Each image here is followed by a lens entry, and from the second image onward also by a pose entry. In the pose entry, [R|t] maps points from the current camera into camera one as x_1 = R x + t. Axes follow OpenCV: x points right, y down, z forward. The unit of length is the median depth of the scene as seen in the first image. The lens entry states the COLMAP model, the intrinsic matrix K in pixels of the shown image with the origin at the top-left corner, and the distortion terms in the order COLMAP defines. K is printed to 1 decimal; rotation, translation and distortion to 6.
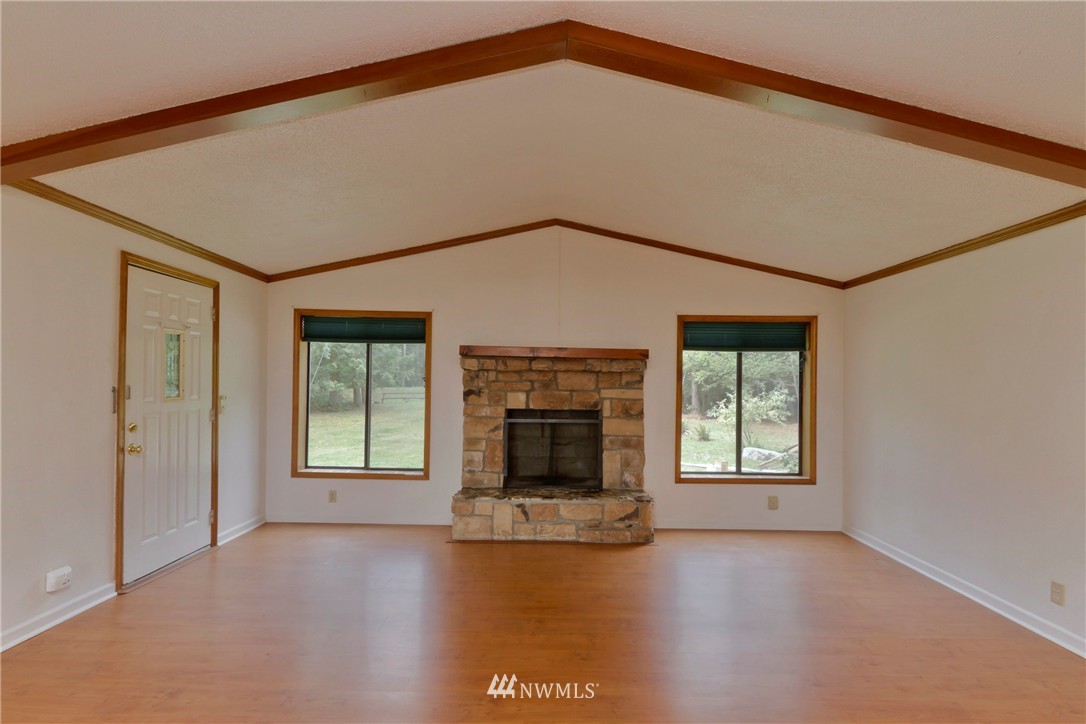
lens RADIAL K [[553.5, 0, 543.4], [0, 553.5, 373.7], [0, 0, 1]] dist [0.005032, -0.005625]
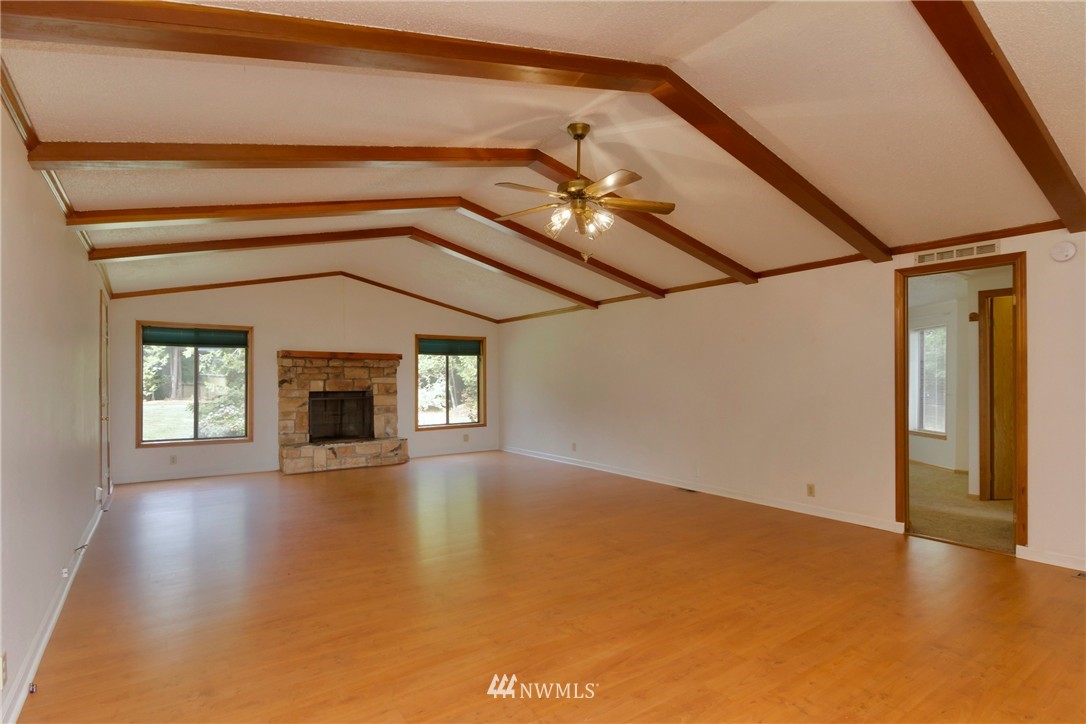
lens RADIAL K [[553.5, 0, 544.0], [0, 553.5, 367.8], [0, 0, 1]] dist [0.005032, -0.005625]
pose [[0.815821, -0.005024, 0.578283, -0.430840], [0.007859, 0.999966, -0.002400, 0.006422], [-0.578252, 0.006503, 0.815833, -0.641843]]
